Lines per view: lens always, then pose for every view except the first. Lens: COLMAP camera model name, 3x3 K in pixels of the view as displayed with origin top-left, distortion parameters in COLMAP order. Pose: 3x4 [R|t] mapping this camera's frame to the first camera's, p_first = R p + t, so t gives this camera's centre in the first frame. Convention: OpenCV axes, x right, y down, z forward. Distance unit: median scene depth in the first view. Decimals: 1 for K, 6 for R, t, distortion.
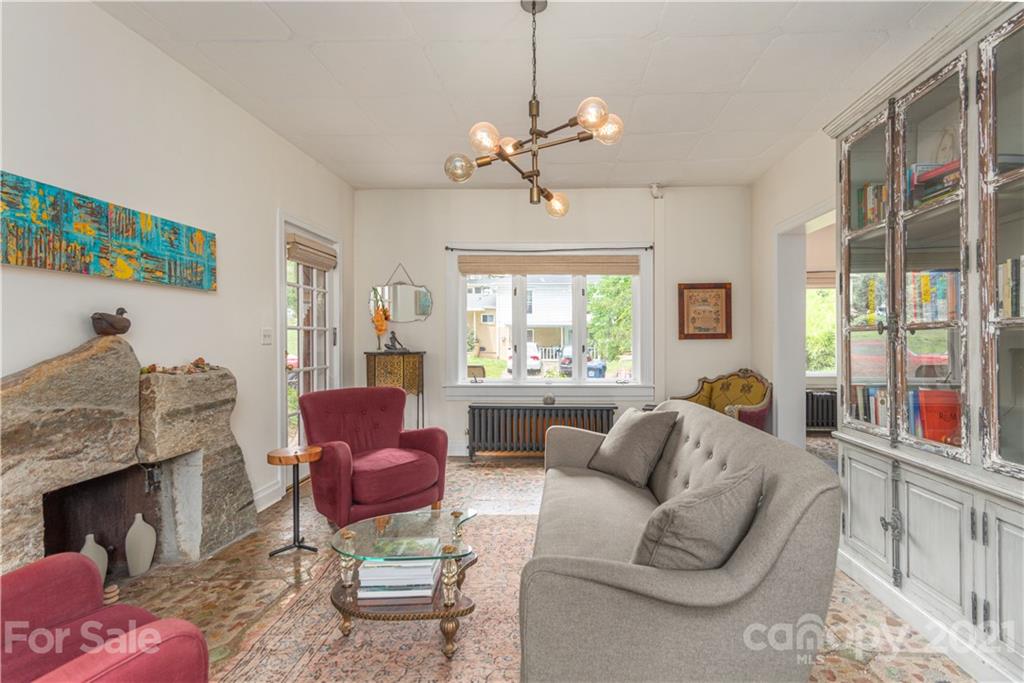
lens RADIAL K [[514.0, 0, 516.9], [0, 514.0, 343.4], [0, 0, 1]] dist [0.001722, 0.000248]
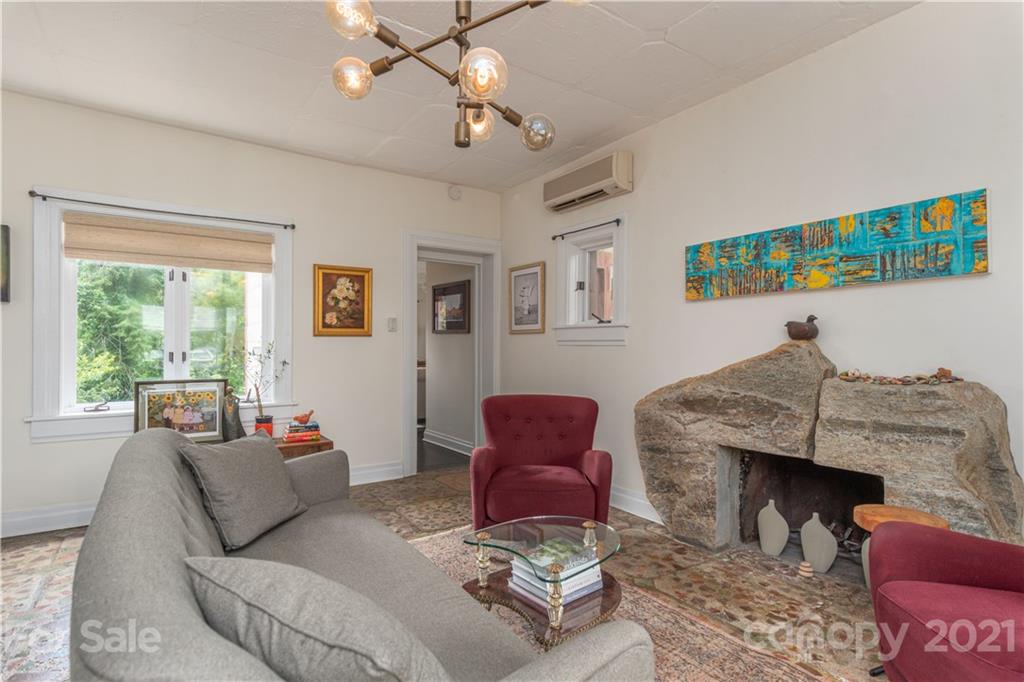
lens RADIAL K [[504.2, 0, 551.1], [0, 504.2, 342.1], [0, 0, 1]] dist [-0.001688, -0.000233]
pose [[-0.729966, 0.001836, -0.683481, 0.386277], [-0.001278, 0.999991, 0.004052, -0.015483], [0.683482, 0.003831, -0.729957, 1.455270]]
